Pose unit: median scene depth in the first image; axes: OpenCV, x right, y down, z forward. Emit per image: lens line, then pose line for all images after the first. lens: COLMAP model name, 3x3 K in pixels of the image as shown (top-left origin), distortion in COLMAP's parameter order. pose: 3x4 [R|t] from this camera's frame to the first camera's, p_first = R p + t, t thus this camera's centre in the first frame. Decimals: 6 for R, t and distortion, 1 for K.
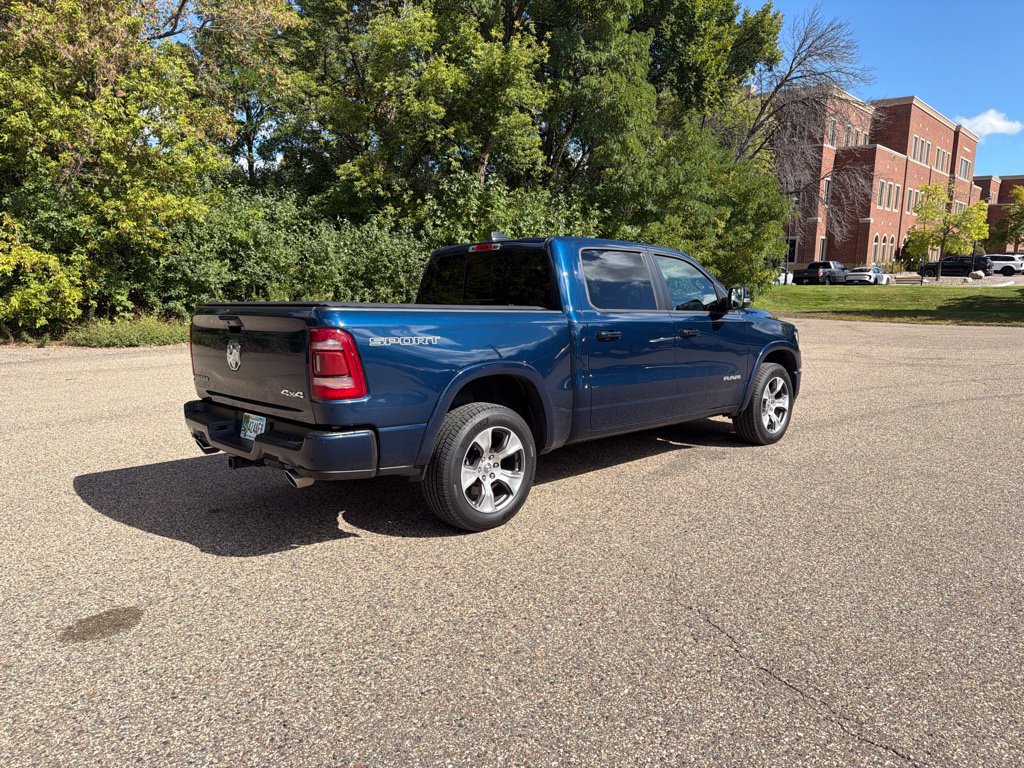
lens RADIAL K [[721.7, 0, 509.4], [0, 721.7, 388.9], [0, 0, 1]] dist [0.031938, -0.042232]
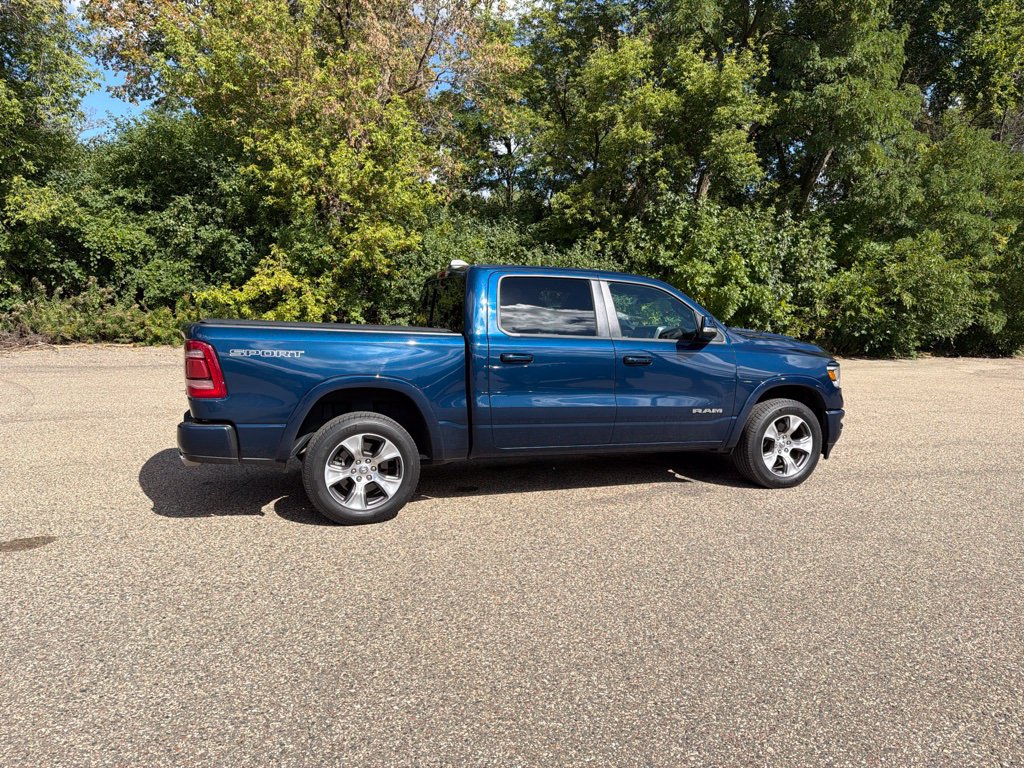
lens RADIAL K [[720.7, 0, 510.4], [0, 720.7, 387.8], [0, 0, 1]] dist [0.020459, -0.028007]
pose [[0.917726, 0.060274, -0.392614, 0.148216], [-0.071163, 0.997377, -0.013226, -0.004979], [0.390787, 0.040077, 0.919608, 0.010999]]
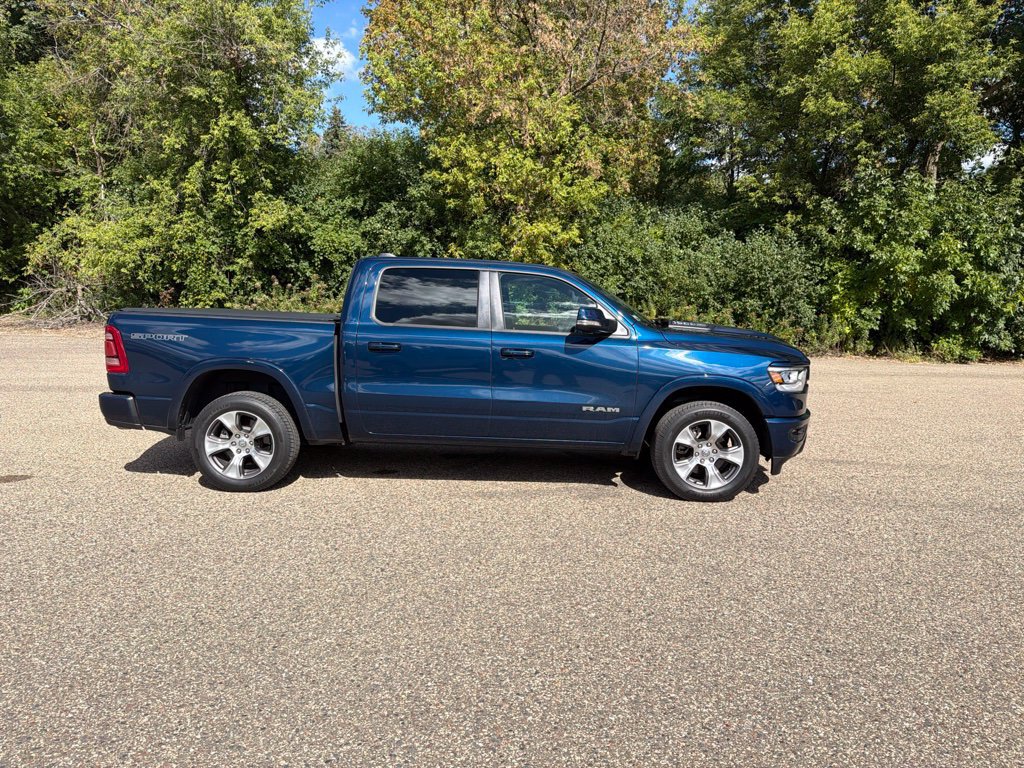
lens RADIAL K [[720.2, 0, 512.6], [0, 720.2, 378.7], [0, 0, 1]] dist [0.026925, -0.040997]
pose [[0.703020, 0.092128, -0.705178, 0.285235], [-0.111554, 0.993584, 0.018594, -0.019211], [0.702367, 0.065594, 0.708787, 0.102025]]
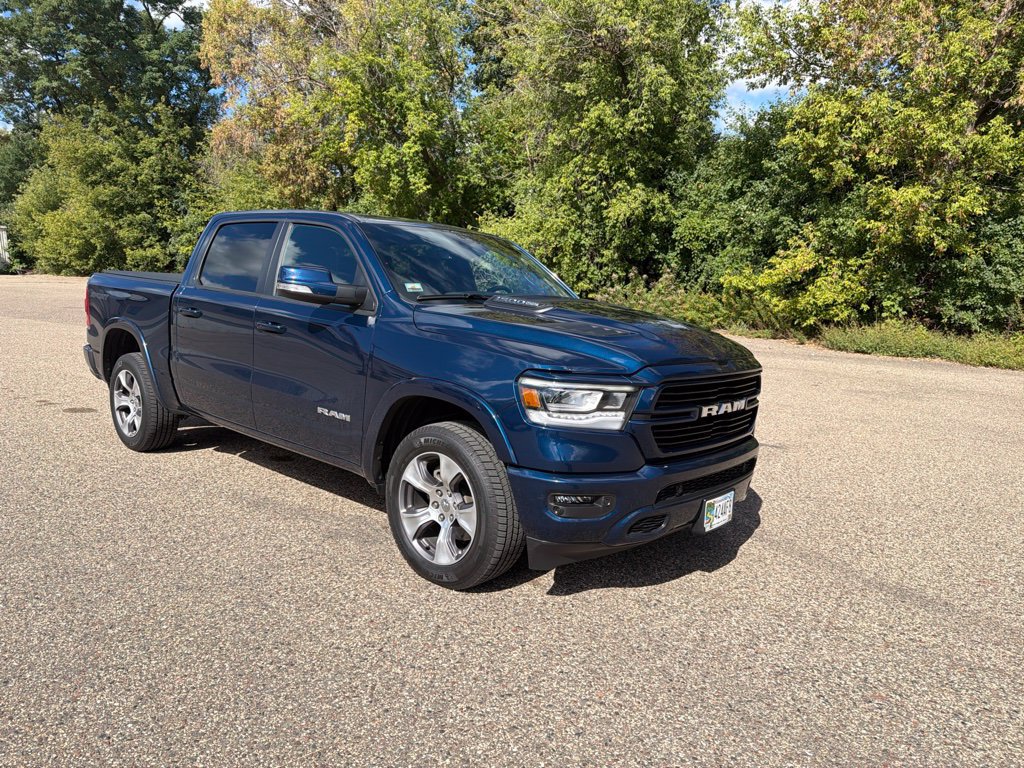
lens RADIAL K [[720.8, 0, 511.7], [0, 720.8, 388.4], [0, 0, 1]] dist [0.032684, -0.043507]
pose [[0.083327, 0.147425, -0.985557, 0.312844], [-0.171020, 0.976439, 0.131602, -0.048626], [0.981738, 0.157584, 0.106576, 0.364495]]
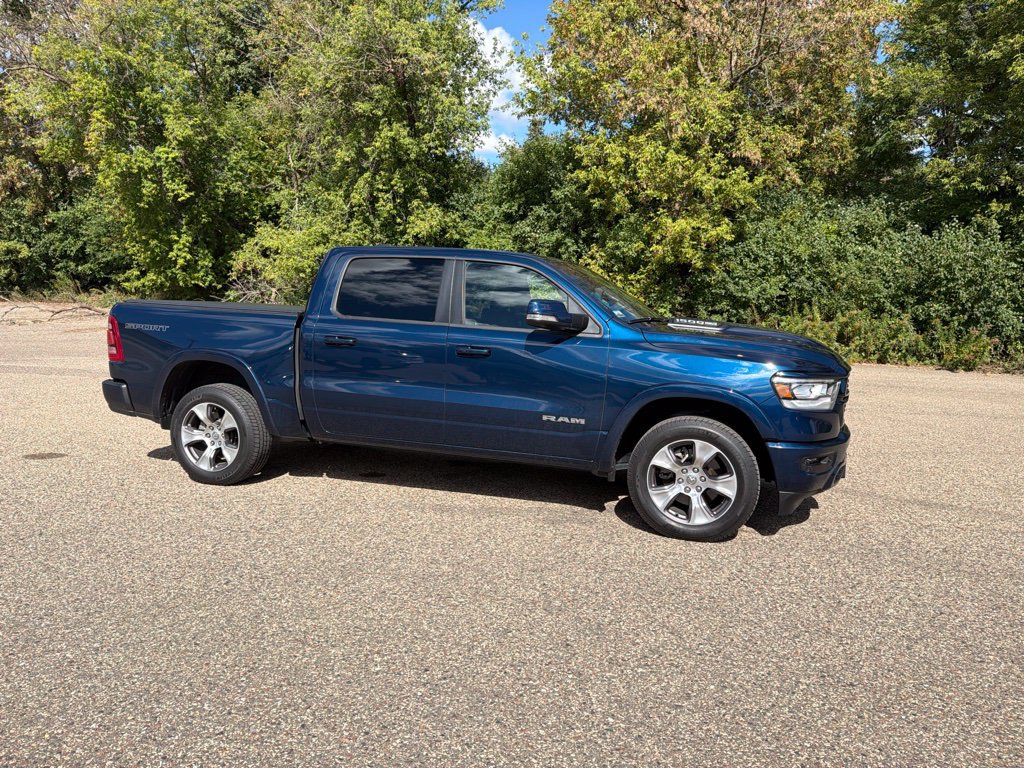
lens RADIAL K [[720.2, 0, 512.6], [0, 720.2, 378.7], [0, 0, 1]] dist [0.026925, -0.040997]
pose [[0.475669, 0.105286, -0.873300, 0.313247], [-0.138852, 0.989351, 0.043648, -0.027926], [0.868596, 0.100497, 0.485223, 0.198715]]
